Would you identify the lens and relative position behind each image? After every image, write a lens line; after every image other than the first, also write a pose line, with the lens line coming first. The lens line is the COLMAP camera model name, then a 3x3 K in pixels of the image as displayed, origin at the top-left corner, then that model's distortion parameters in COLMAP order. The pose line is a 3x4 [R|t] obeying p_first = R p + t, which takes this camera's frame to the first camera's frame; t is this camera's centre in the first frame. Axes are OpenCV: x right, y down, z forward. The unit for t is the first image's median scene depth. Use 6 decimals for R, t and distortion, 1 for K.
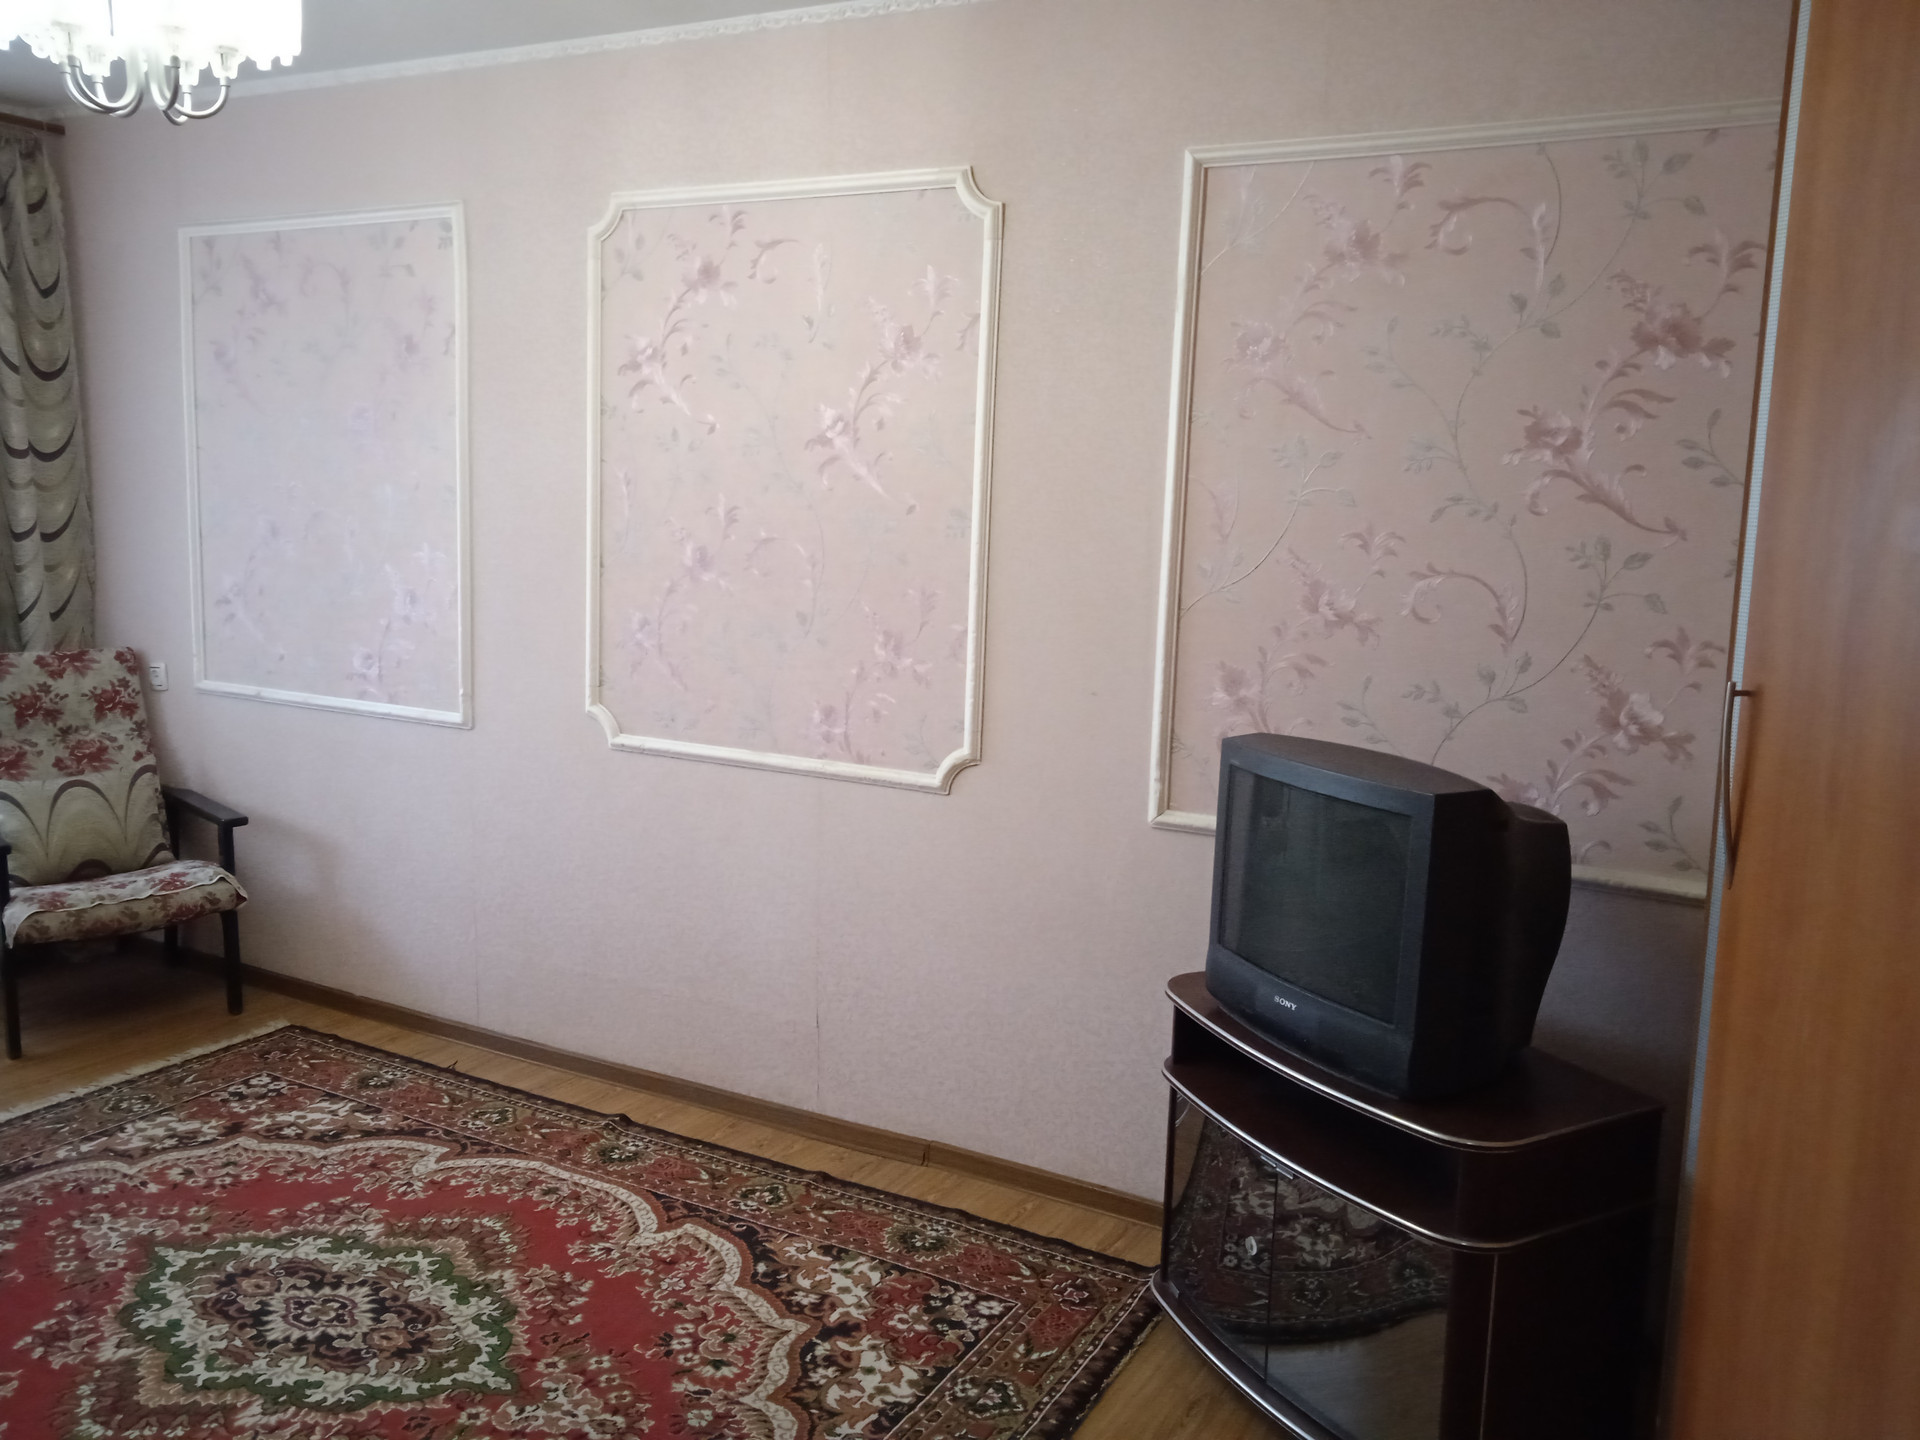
lens RADIAL K [[1626.6, 0, 960.0], [0, 1626.6, 720.0], [0, 0, 1]] dist [0.060498, -0.041050]
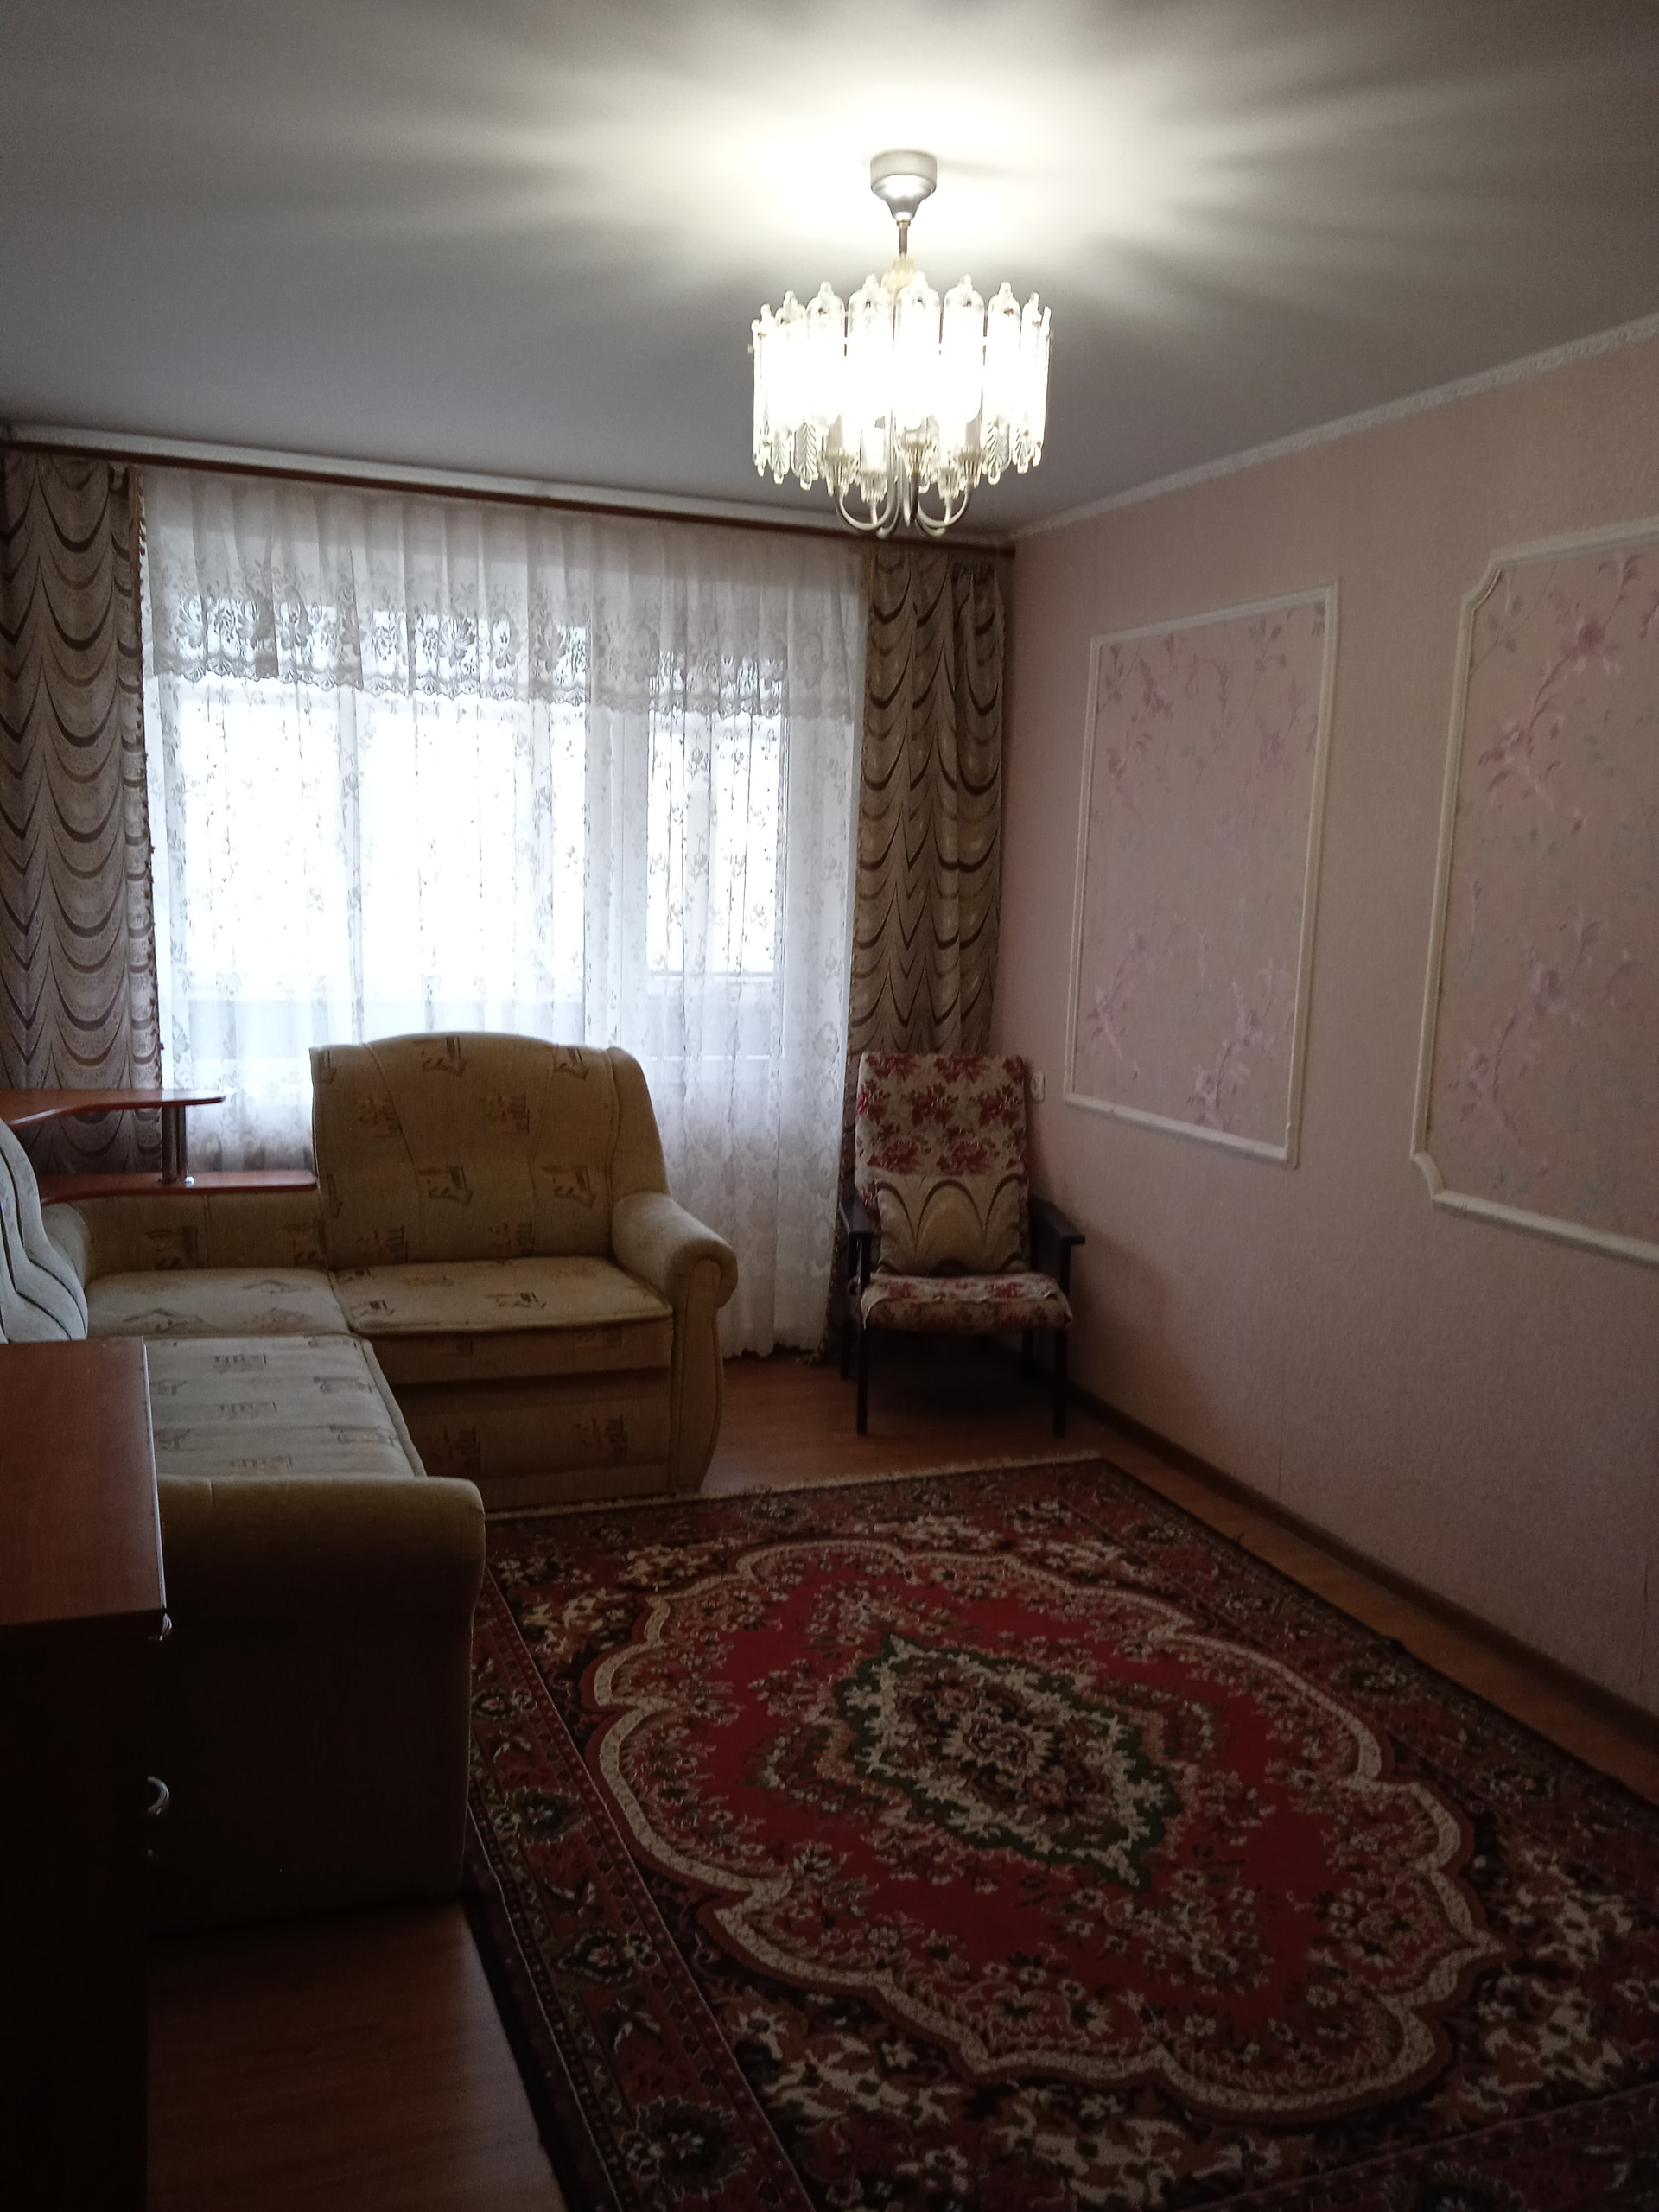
lens RADIAL K [[1874.0, 0, 837.1], [0, 1874.0, 1121.1], [0, 0, 1]] dist [0.060498, -0.041050]
pose [[0.773345, 0.085548, -0.628186, 0.166532], [-0.104784, 0.994474, 0.006433, -0.000493], [0.625266, 0.060849, 0.778036, 0.047987]]
